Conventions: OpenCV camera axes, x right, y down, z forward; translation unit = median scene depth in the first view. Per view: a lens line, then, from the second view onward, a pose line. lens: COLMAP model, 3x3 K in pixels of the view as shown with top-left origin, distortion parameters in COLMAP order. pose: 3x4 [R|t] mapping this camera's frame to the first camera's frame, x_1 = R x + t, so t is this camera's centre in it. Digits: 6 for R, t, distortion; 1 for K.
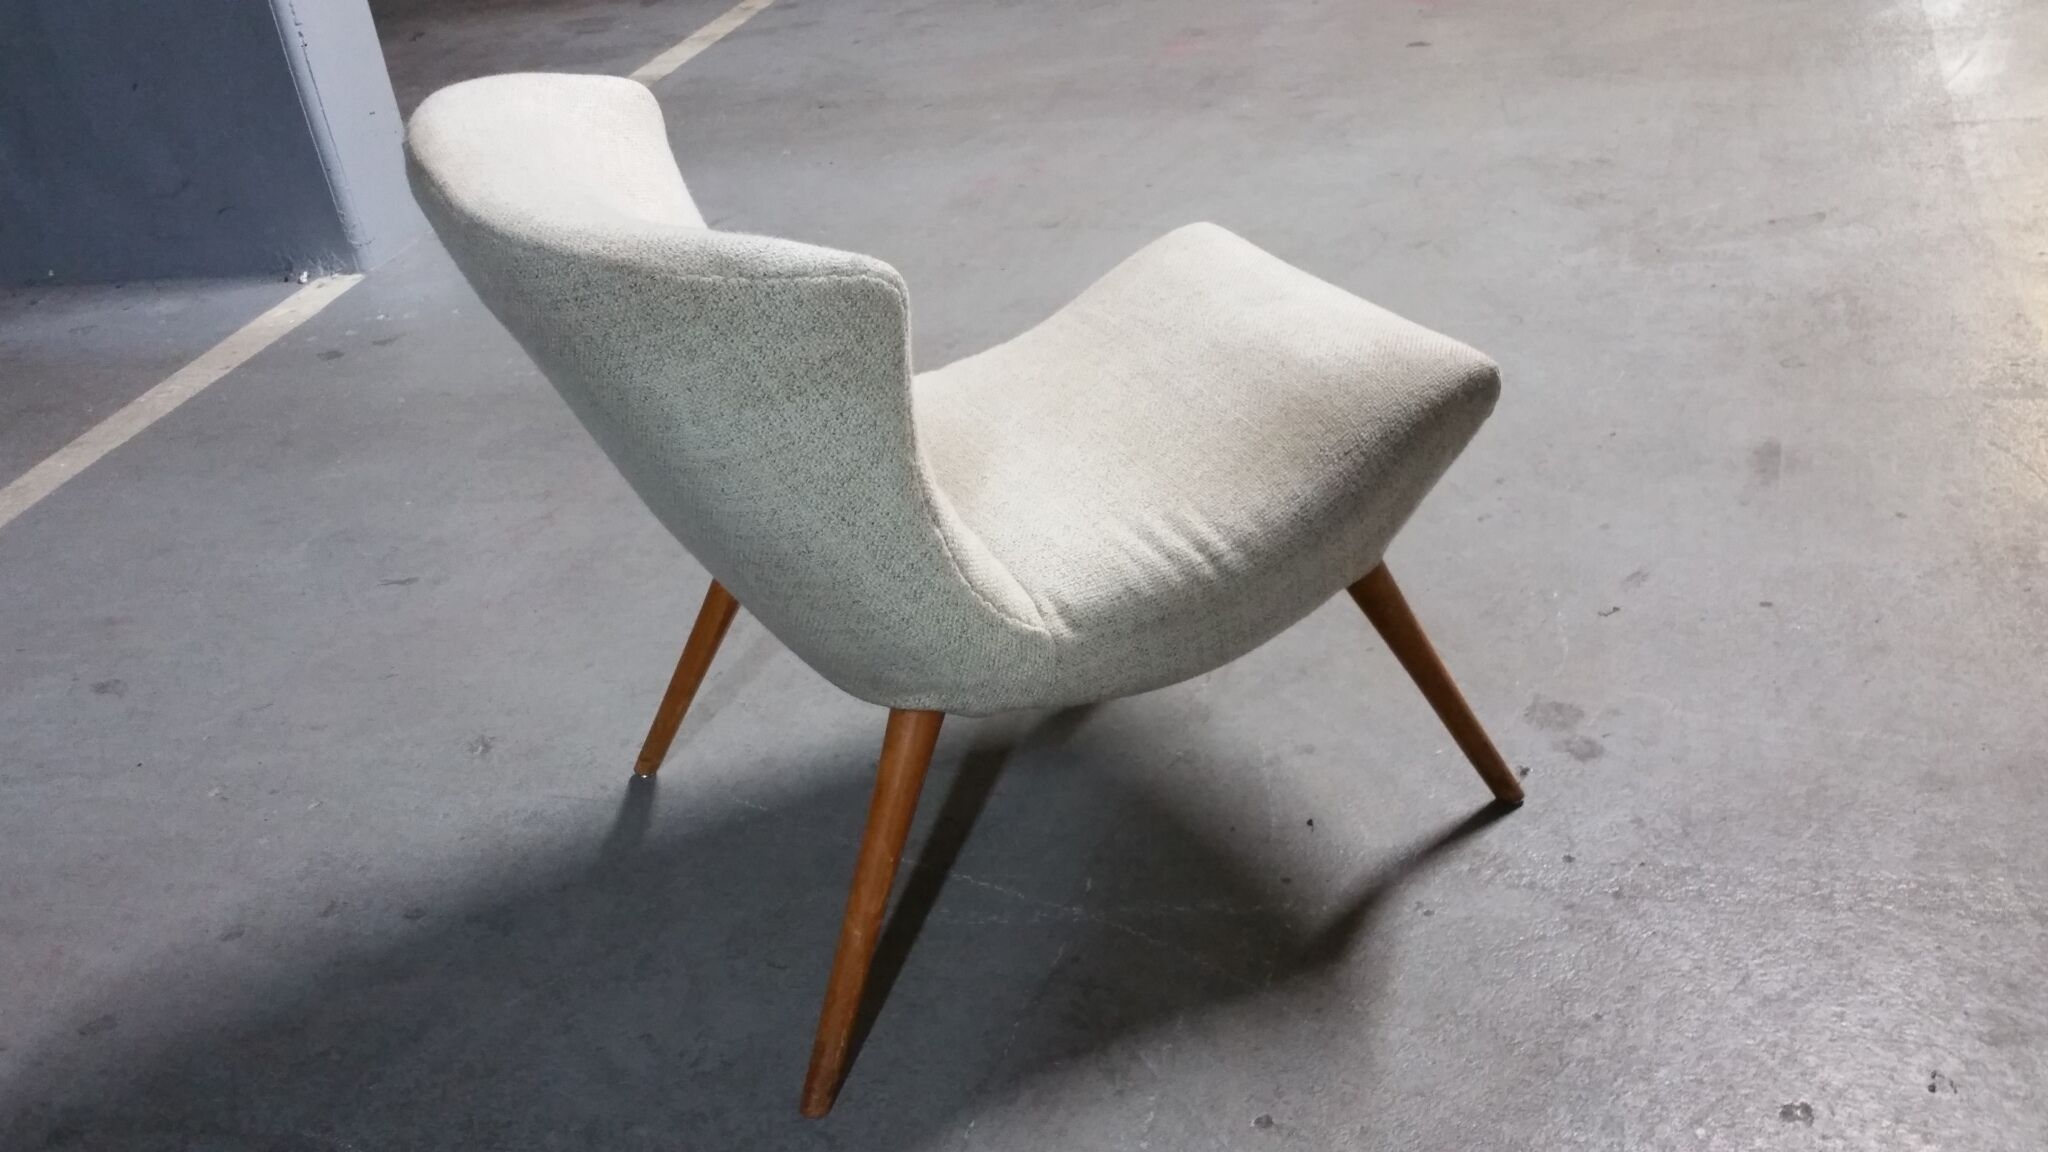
lens RADIAL K [[2099.9, 0, 987.9], [0, 2099.9, 615.1], [0, 0, 1]] dist [0.158190, -0.357776]
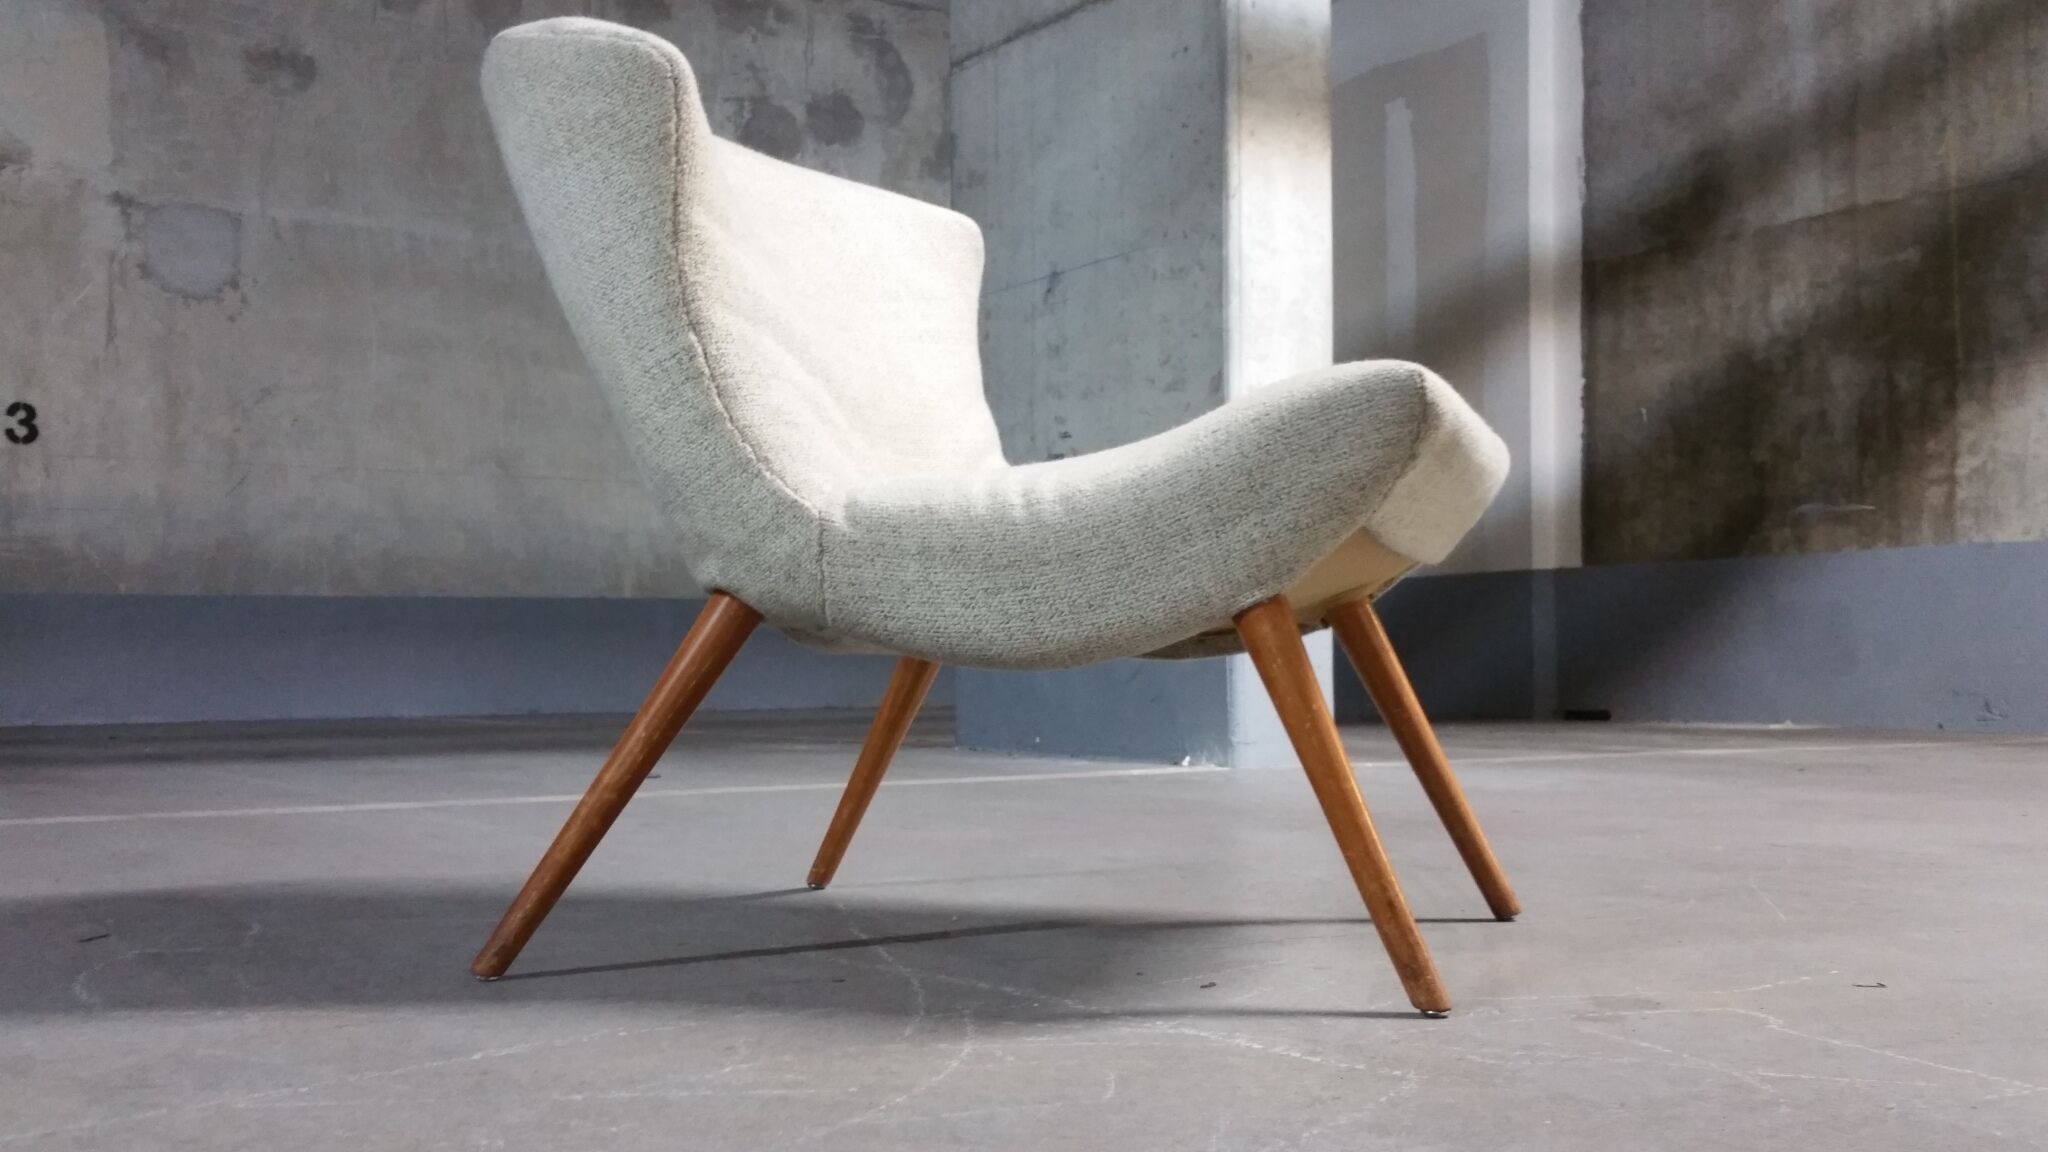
lens RADIAL K [[2095.6, 0, 1009.8], [0, 2095.6, 571.0], [0, 0, 1]] dist [0.164178, -0.404652]
pose [[0.745587, 0.117875, -0.655900, 0.692295], [-0.405294, 0.861492, -0.305890, 0.275297], [0.528996, 0.493900, 0.690092, 0.394378]]
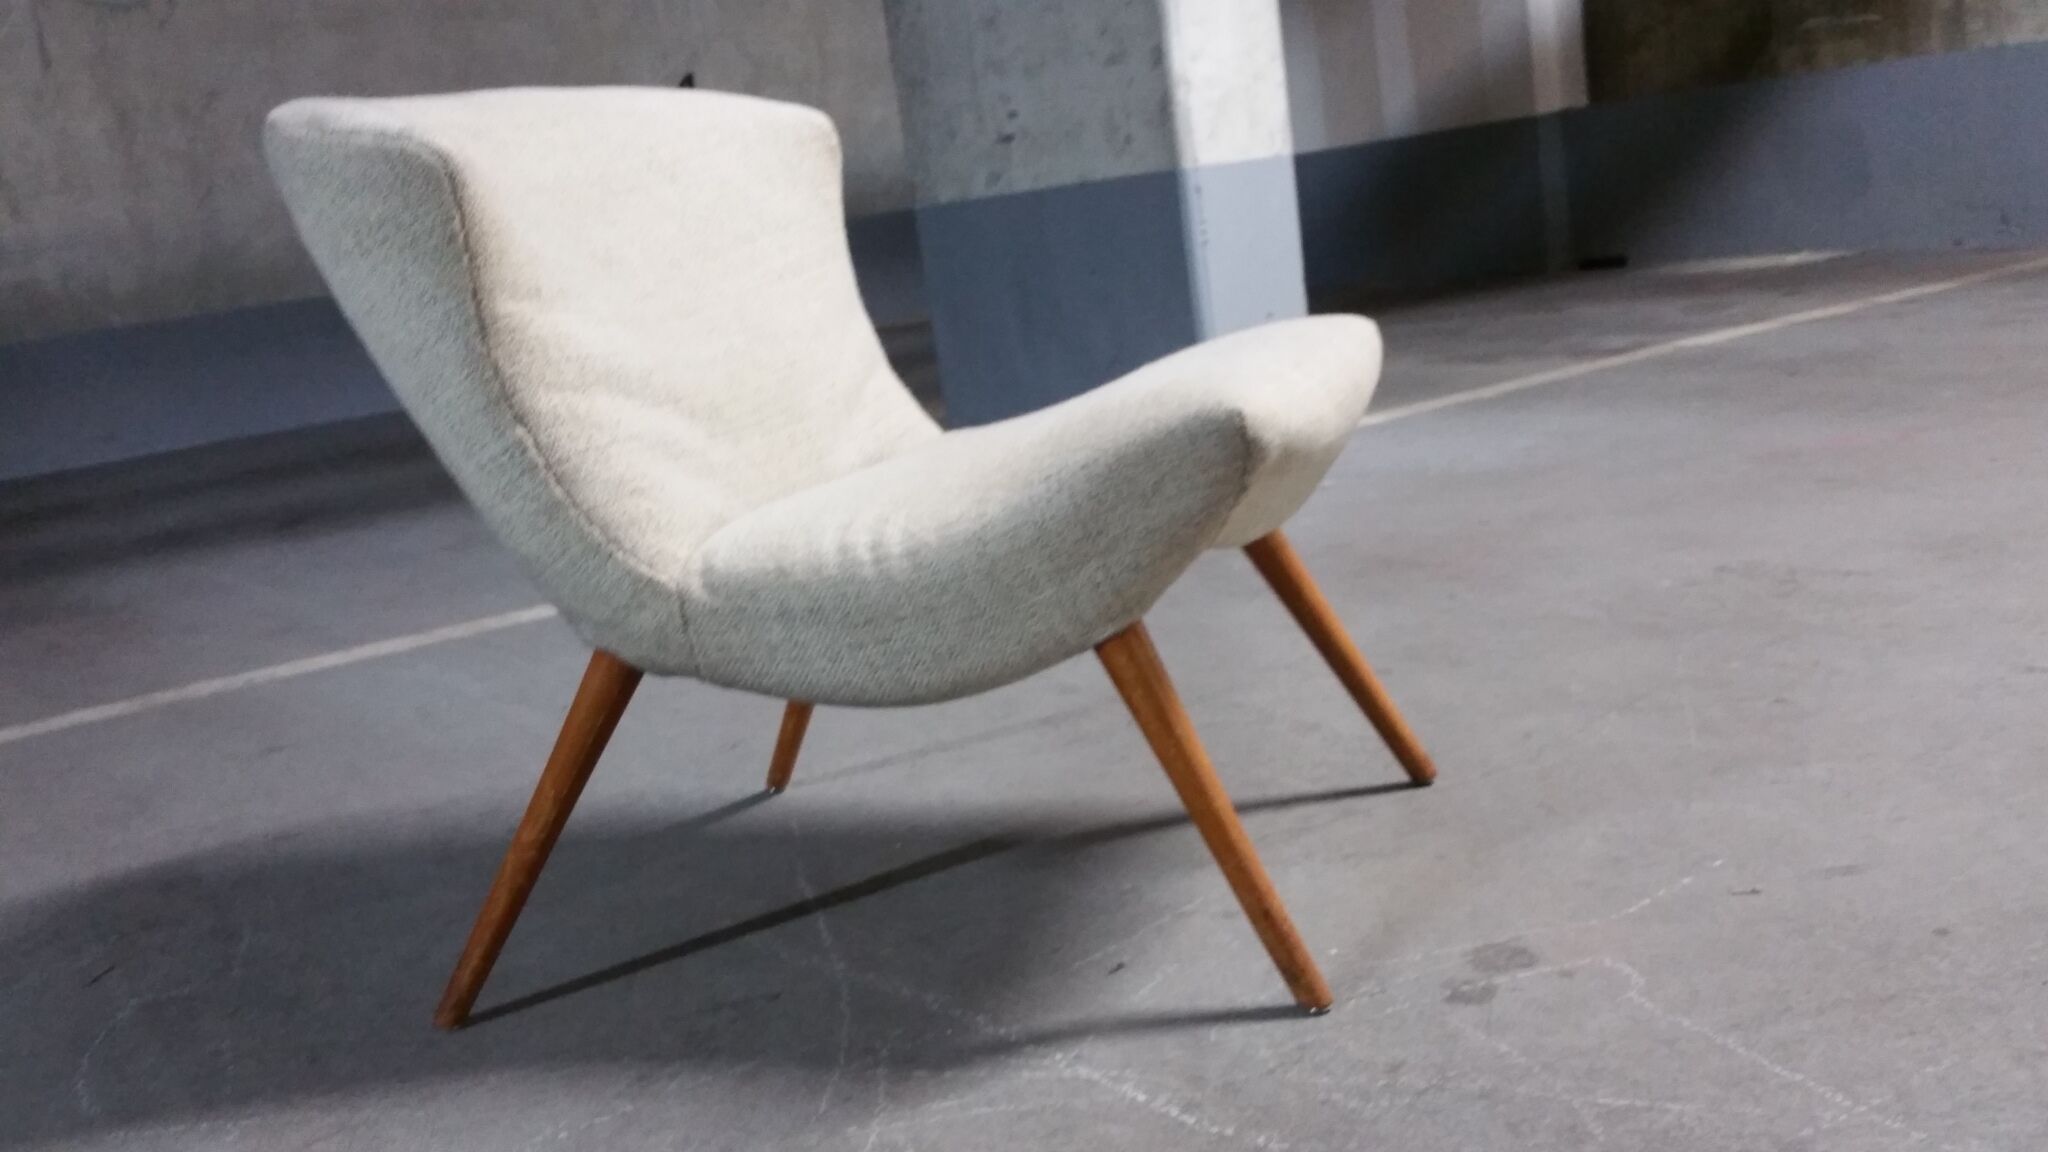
lens RADIAL K [[2113.9, 0, 996.4], [0, 2113.9, 607.9], [0, 0, 1]] dist [0.171527, -0.467669]
pose [[0.744697, 0.175528, -0.643907, 0.735207], [-0.288173, 0.954791, -0.073005, 0.044617], [0.601983, 0.239923, 0.761613, 0.344982]]
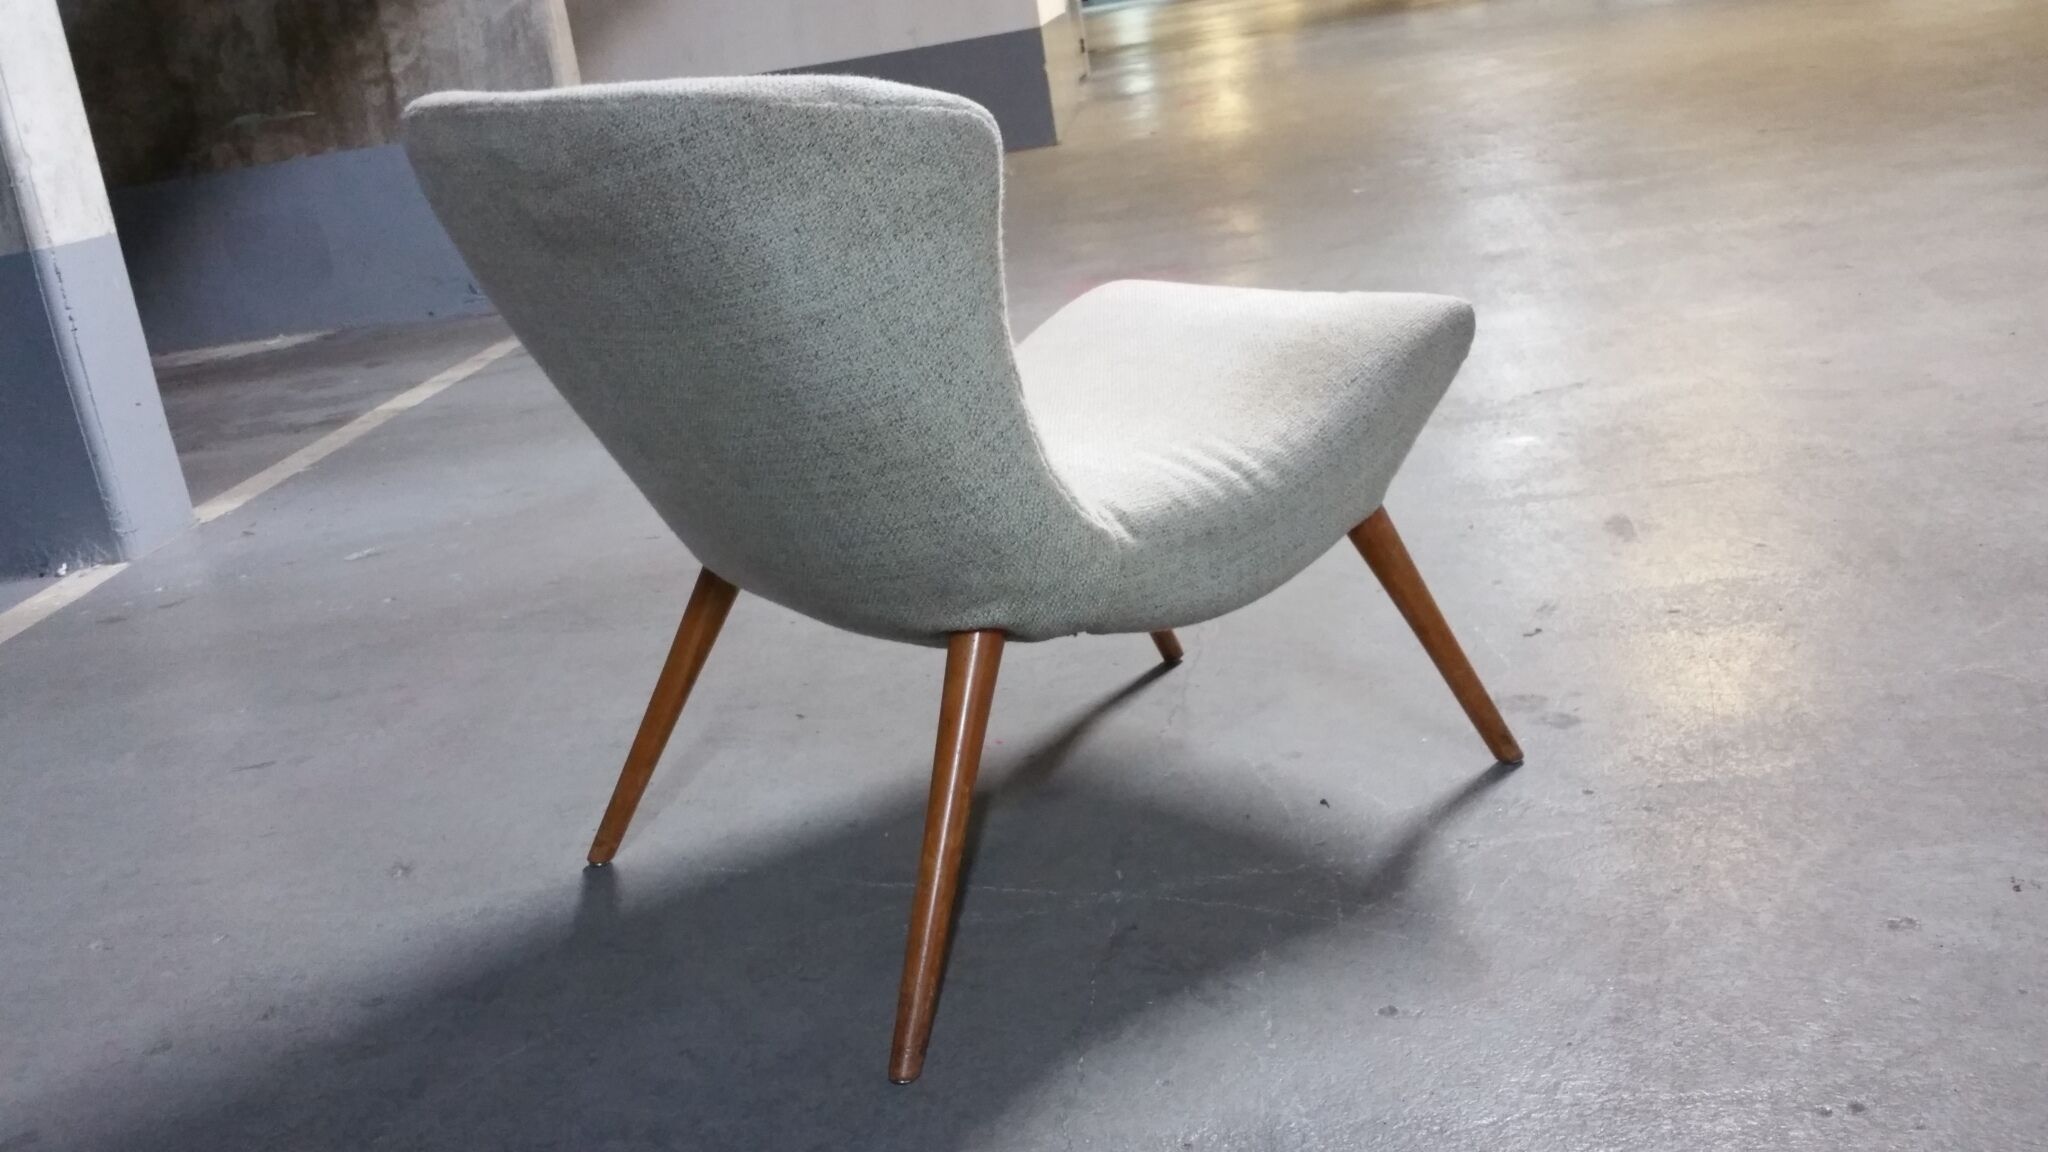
lens RADIAL K [[2095.6, 0, 1009.8], [0, 2095.6, 571.0], [0, 0, 1]] dist [0.164178, -0.404652]
pose [[0.980356, -0.054736, 0.189489, -0.201999], [0.099732, 0.966422, -0.236818, 0.247830], [-0.170164, 0.251064, 0.952896, 0.062114]]
